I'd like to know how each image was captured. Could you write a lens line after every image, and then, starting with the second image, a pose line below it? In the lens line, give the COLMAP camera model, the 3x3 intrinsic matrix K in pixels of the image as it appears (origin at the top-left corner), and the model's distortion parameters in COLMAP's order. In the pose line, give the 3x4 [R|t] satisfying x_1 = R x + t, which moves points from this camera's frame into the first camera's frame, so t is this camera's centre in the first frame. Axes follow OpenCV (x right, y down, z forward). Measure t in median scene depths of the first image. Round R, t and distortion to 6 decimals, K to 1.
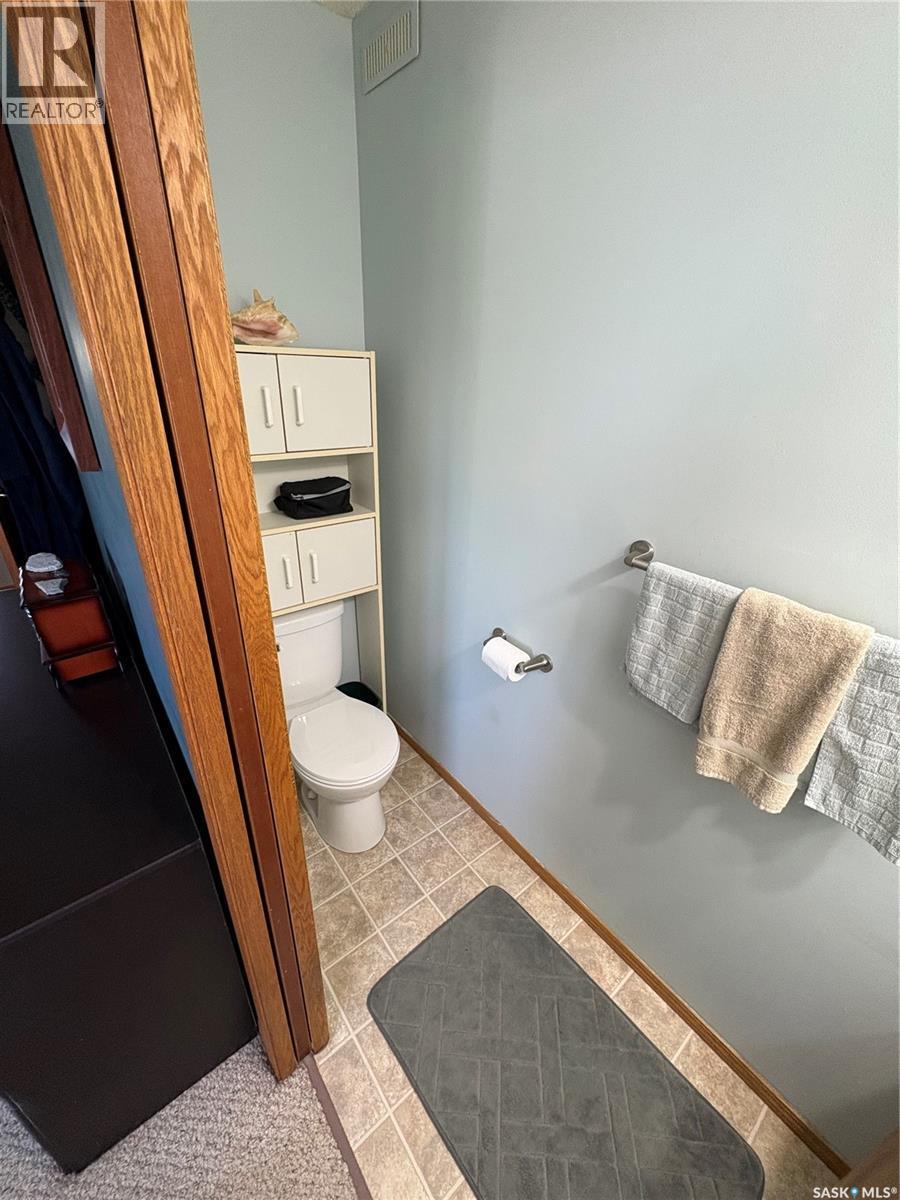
lens RADIAL K [[478.6, 0, 448.1], [0, 478.6, 599.0], [0, 0, 1]] dist [0.002273, 0.000087]
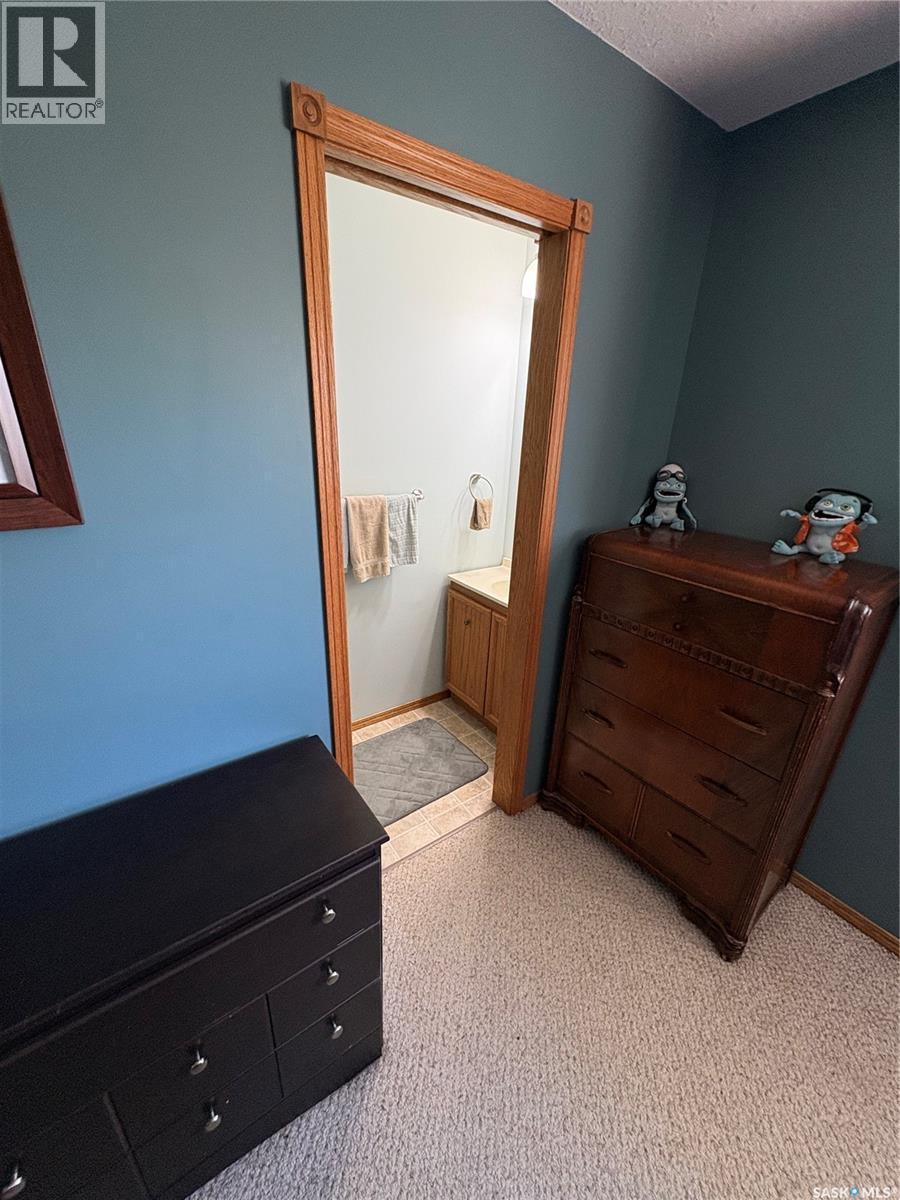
lens RADIAL K [[478.6, 0, 450.0], [0, 478.6, 602.3], [0, 0, 1]] dist [0.002273, 0.000087]
pose [[0.058024, -0.383012, 0.921919, -1.805161], [0.398465, 0.855611, 0.330386, -0.158195], [-0.915346, 0.348183, 0.202263, 0.226159]]
